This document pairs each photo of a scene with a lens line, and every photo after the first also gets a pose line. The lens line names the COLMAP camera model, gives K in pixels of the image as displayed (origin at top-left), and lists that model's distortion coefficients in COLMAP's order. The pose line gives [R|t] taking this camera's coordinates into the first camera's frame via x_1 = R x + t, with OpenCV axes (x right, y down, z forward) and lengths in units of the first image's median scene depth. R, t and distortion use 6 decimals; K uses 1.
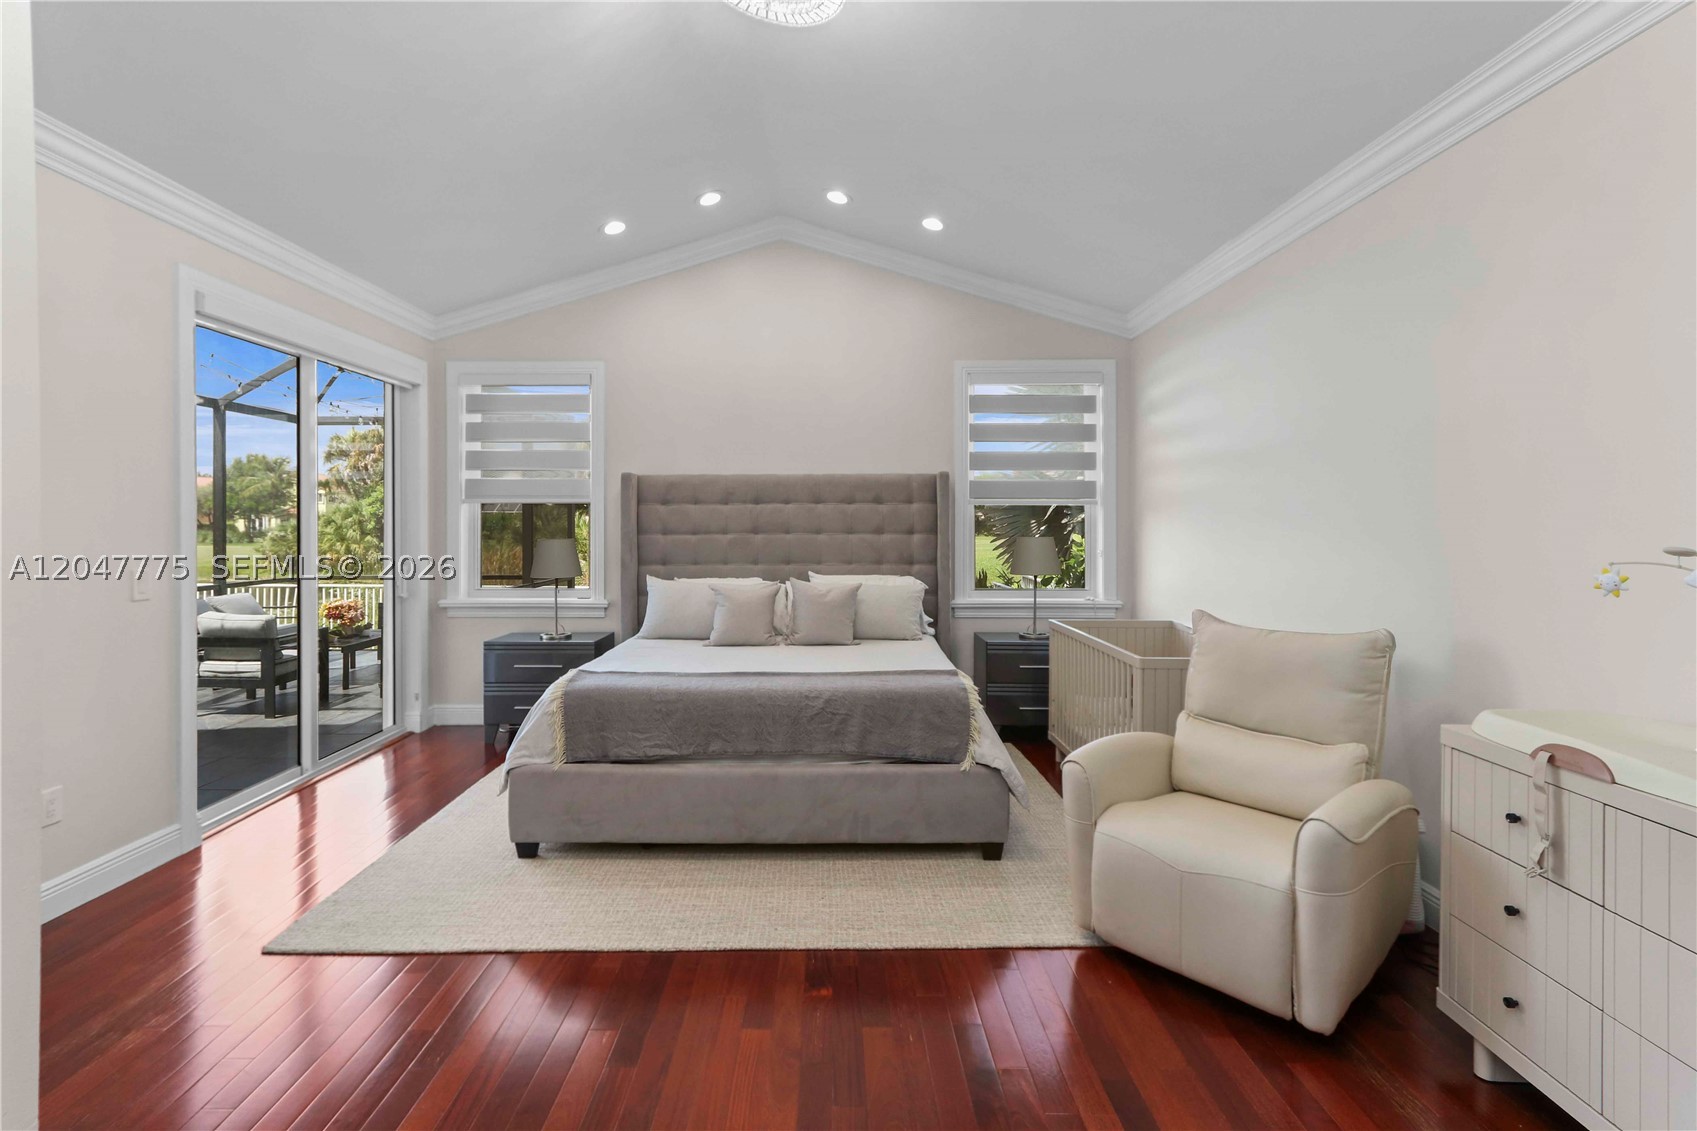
lens RADIAL K [[797.1, 0, 838.1], [0, 797.1, 528.0], [0, 0, 1]] dist [0.000859, 0.000680]
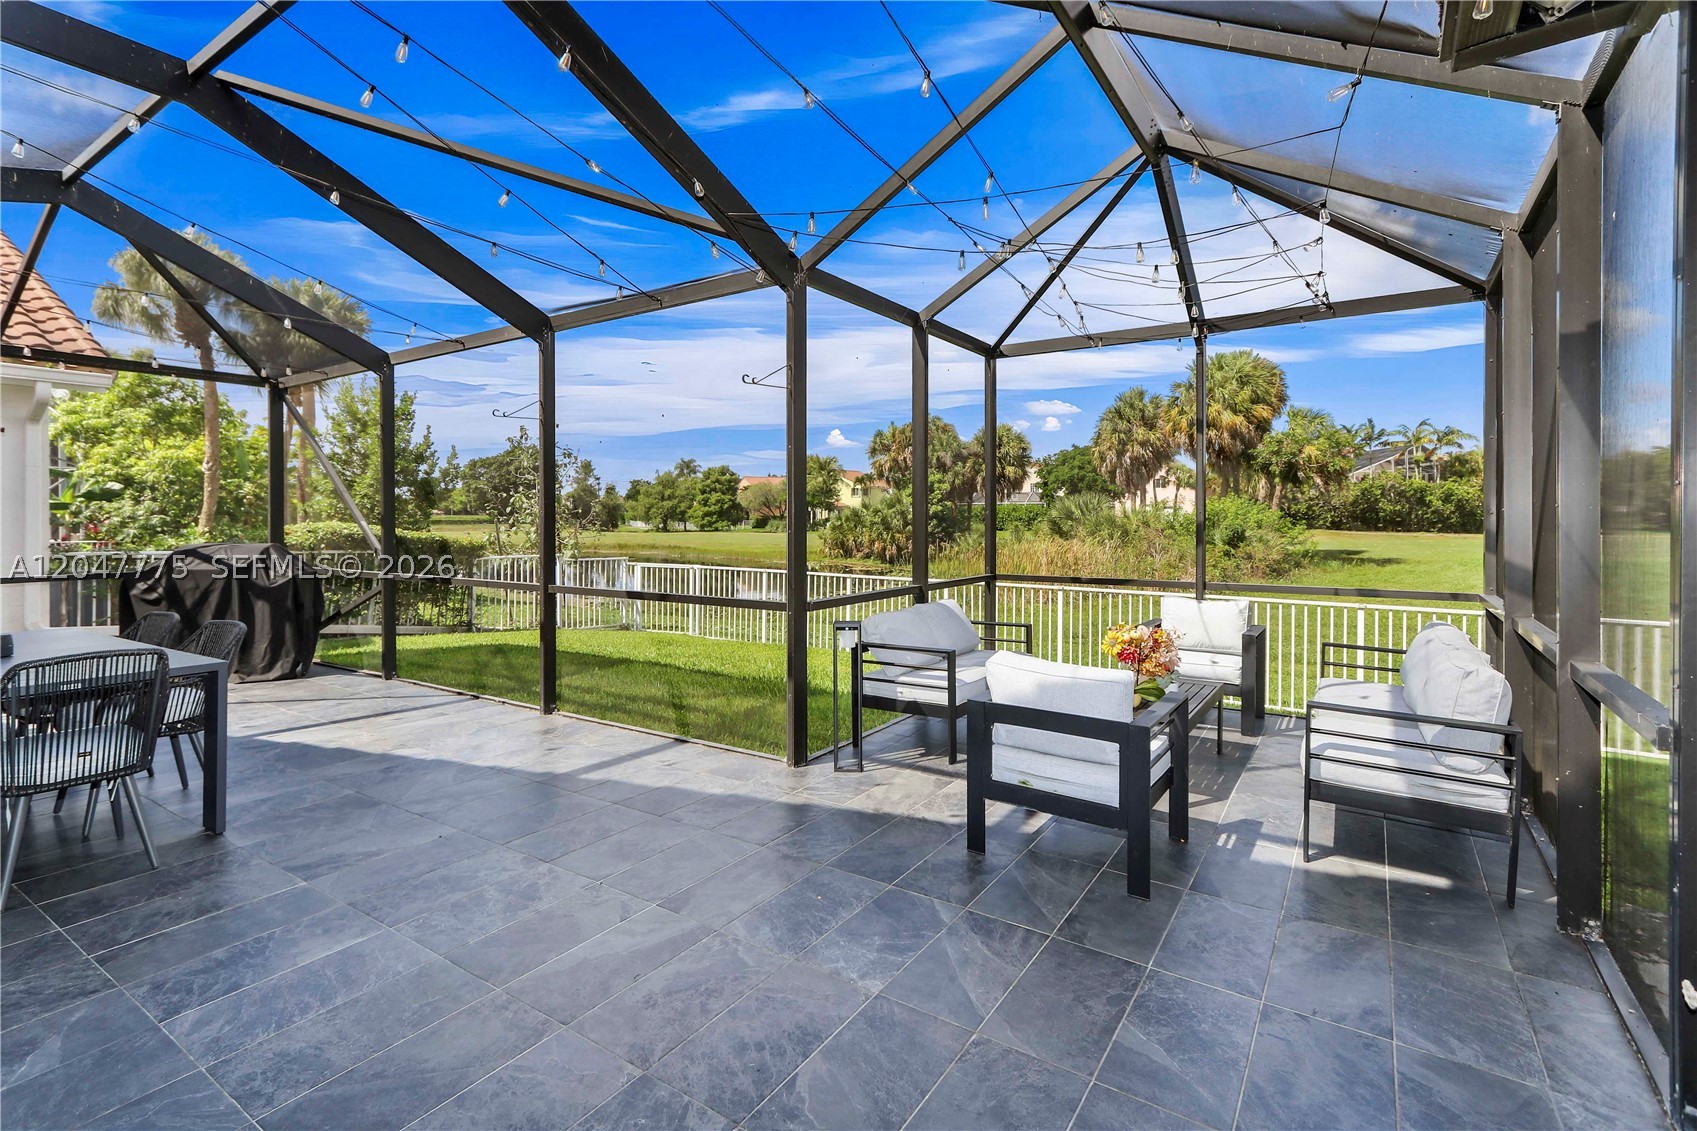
lens RADIAL K [[803.2, 0, 824.9], [0, 803.2, 515.3], [0, 0, 1]] dist [0.001376, 0.000288]
pose [[0.824734, -0.000418, -0.565521, -0.635726], [-0.003613, 0.999975, -0.006009, 0.021300], [0.565510, 0.006999, 0.824712, 0.545394]]
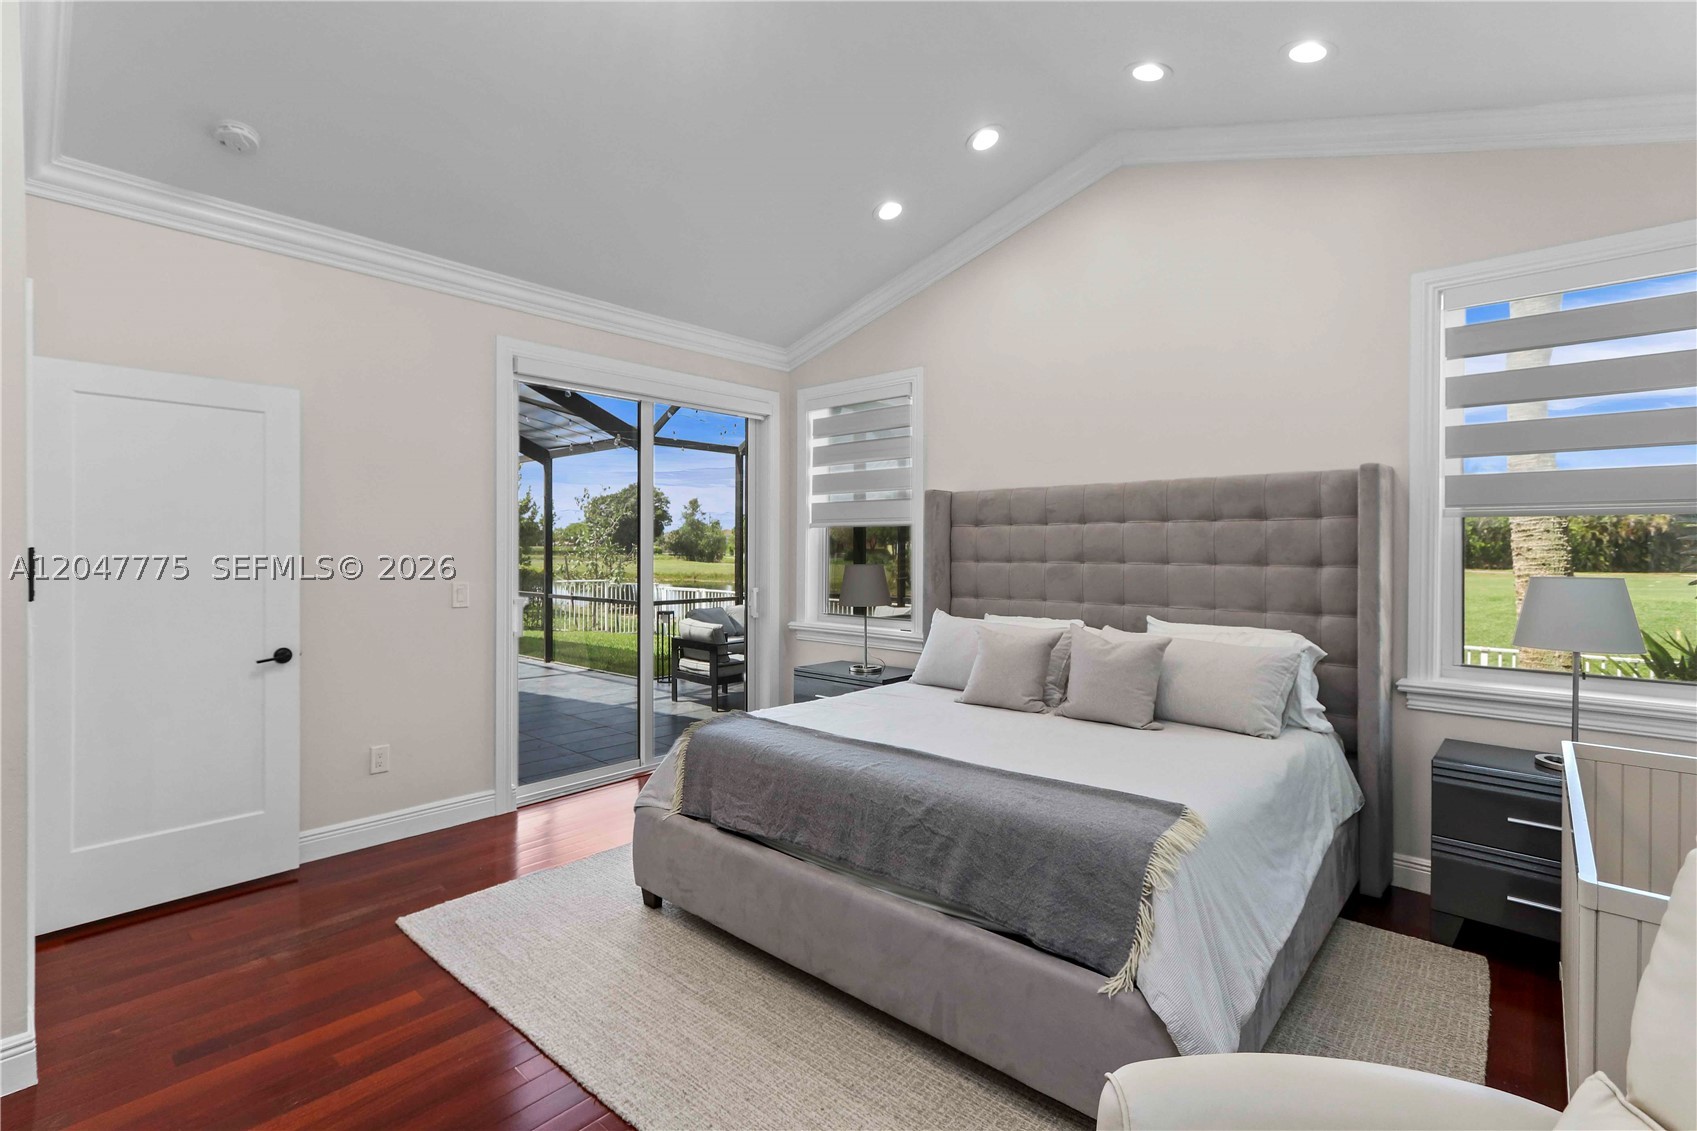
lens RADIAL K [[796.4, 0, 825.5], [0, 796.4, 549.7], [0, 0, 1]] dist [0.004471, 0.000822]
pose [[0.732474, 0.004605, -0.680779, 0.237471], [-0.007319, 0.999973, -0.001111, -0.002137], [0.680755, 0.005796, 0.732488, 0.276187]]
